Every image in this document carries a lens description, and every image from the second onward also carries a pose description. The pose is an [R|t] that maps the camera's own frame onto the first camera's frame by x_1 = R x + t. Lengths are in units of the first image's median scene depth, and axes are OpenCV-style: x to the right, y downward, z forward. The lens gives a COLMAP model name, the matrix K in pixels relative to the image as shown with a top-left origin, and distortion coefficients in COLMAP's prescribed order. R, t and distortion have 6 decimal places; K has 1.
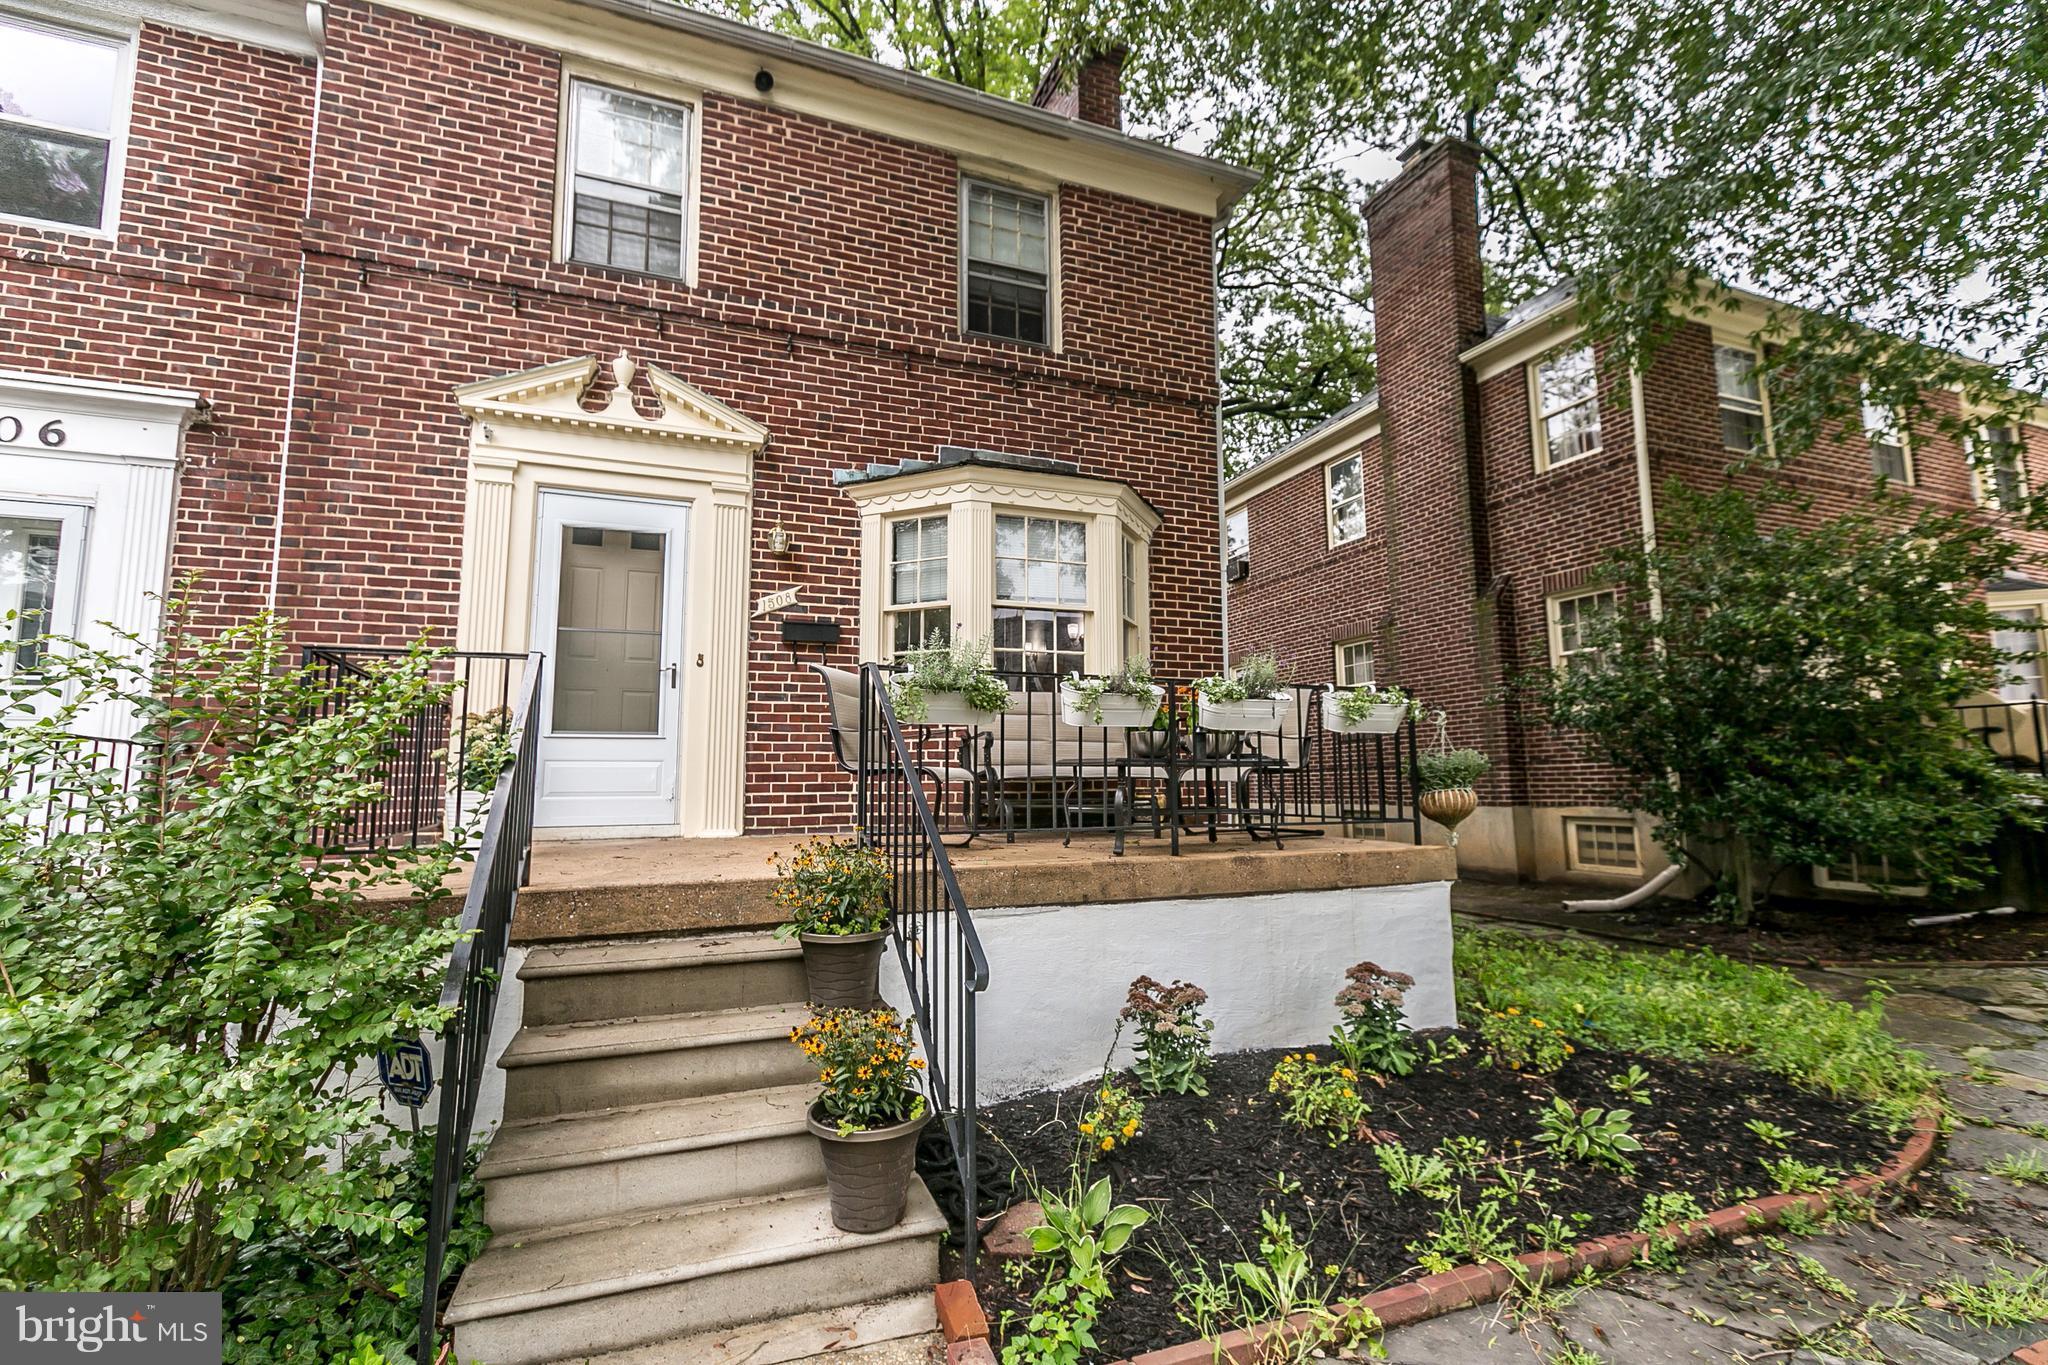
lens RADIAL K [[903.2, 0, 1024.0], [0, 903.2, 682.5], [0, 0, 1]] dist [0.001122, 0.000218]
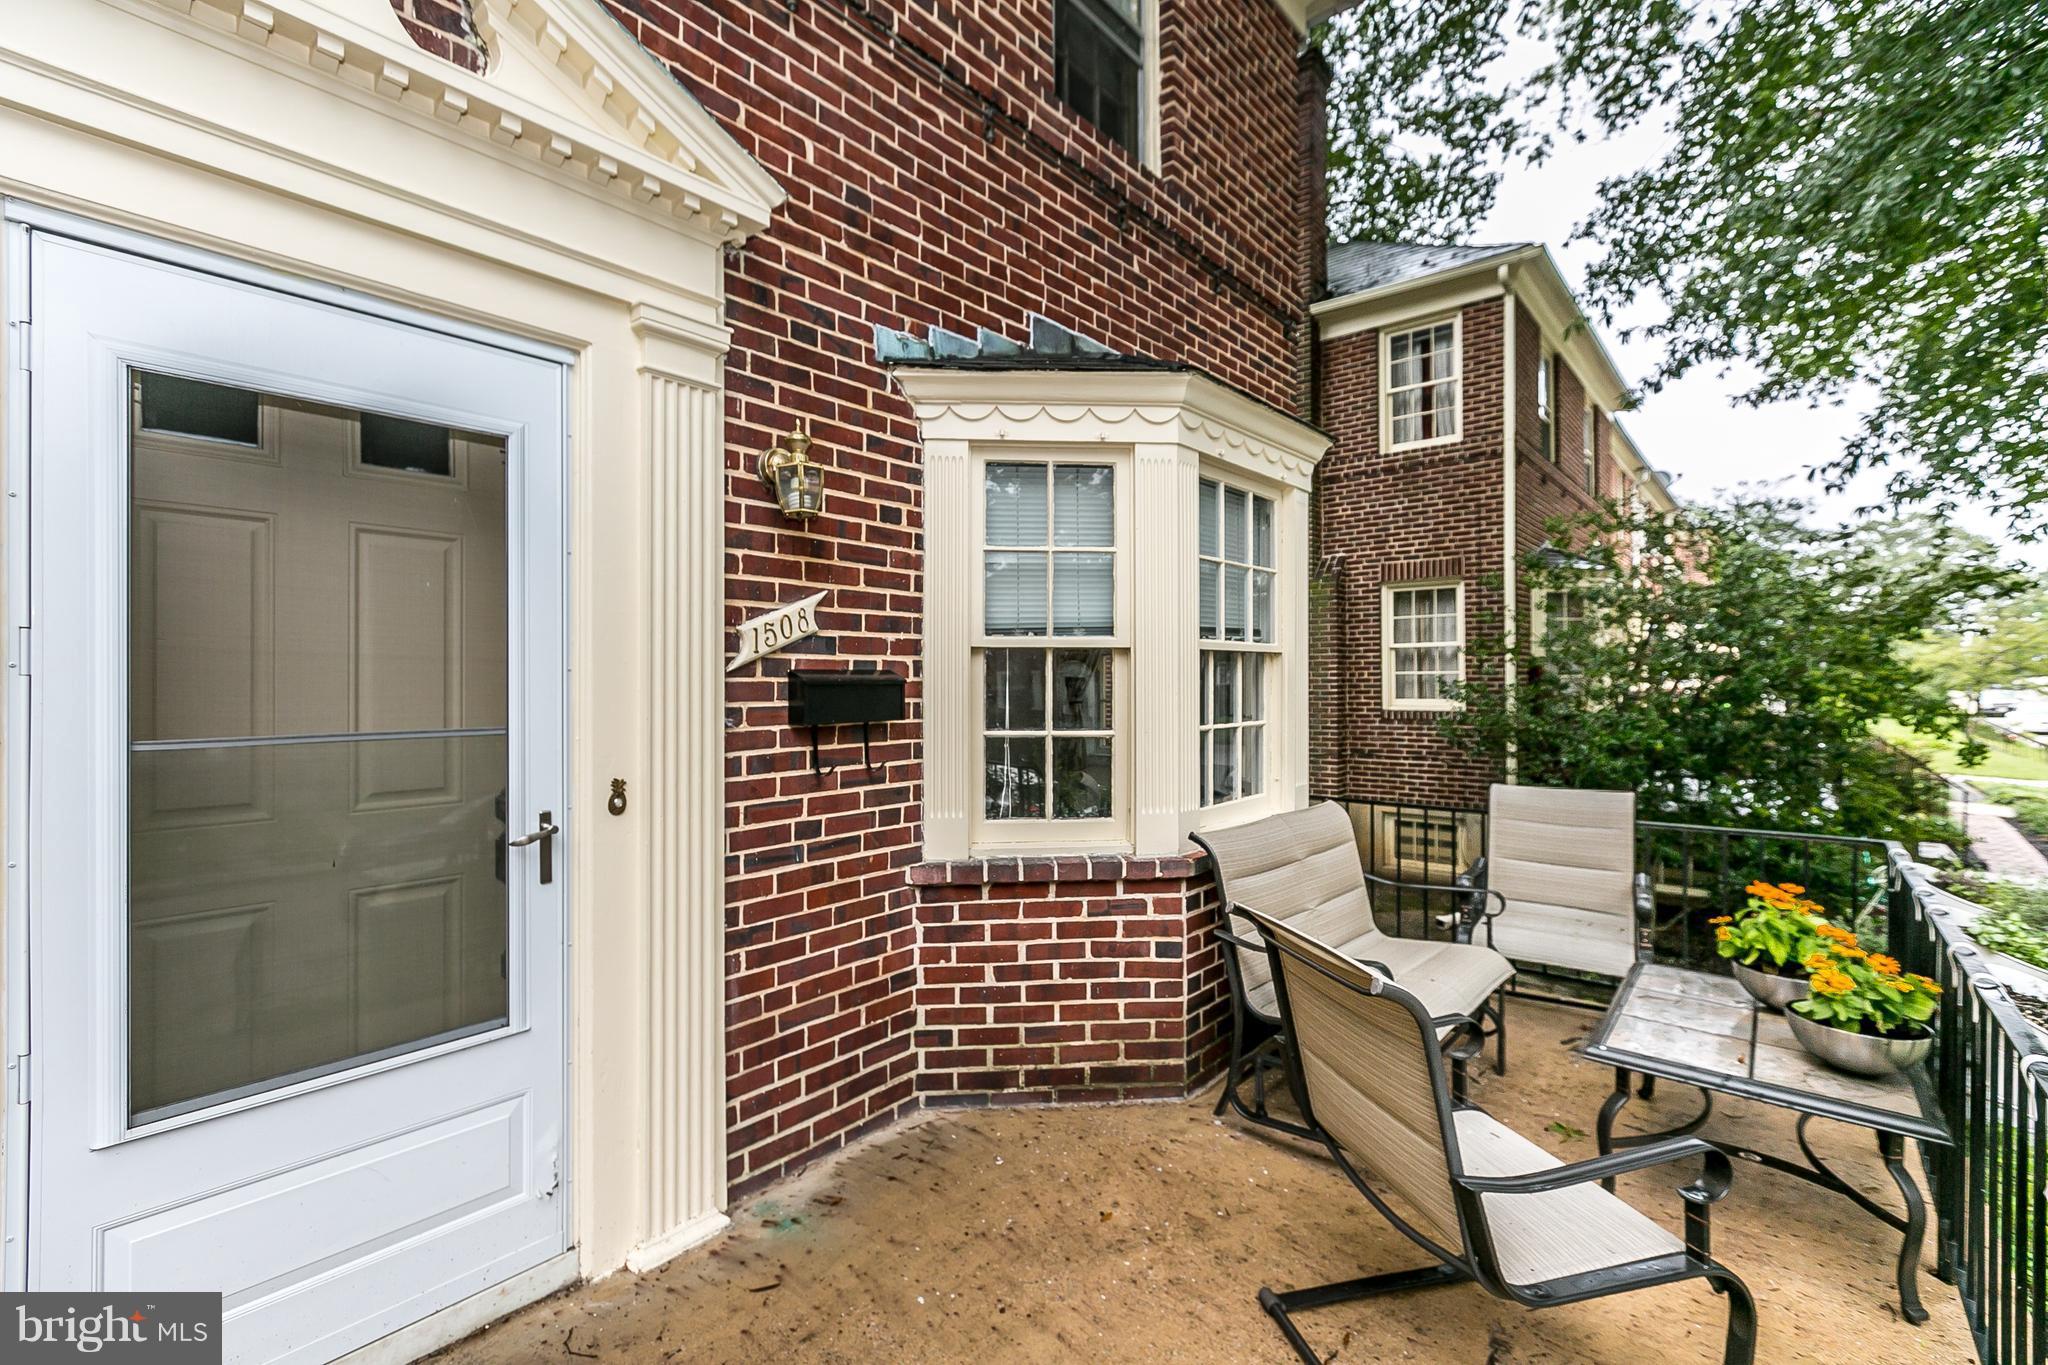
lens RADIAL K [[903.2, 0, 1024.0], [0, 903.2, 682.5], [0, 0, 1]] dist [0.001122, 0.000218]
pose [[0.882690, 0.004018, 0.469939, -0.363650], [-0.055468, 0.993865, 0.095690, -0.109595], [-0.466671, -0.110531, 0.877497, 0.566502]]
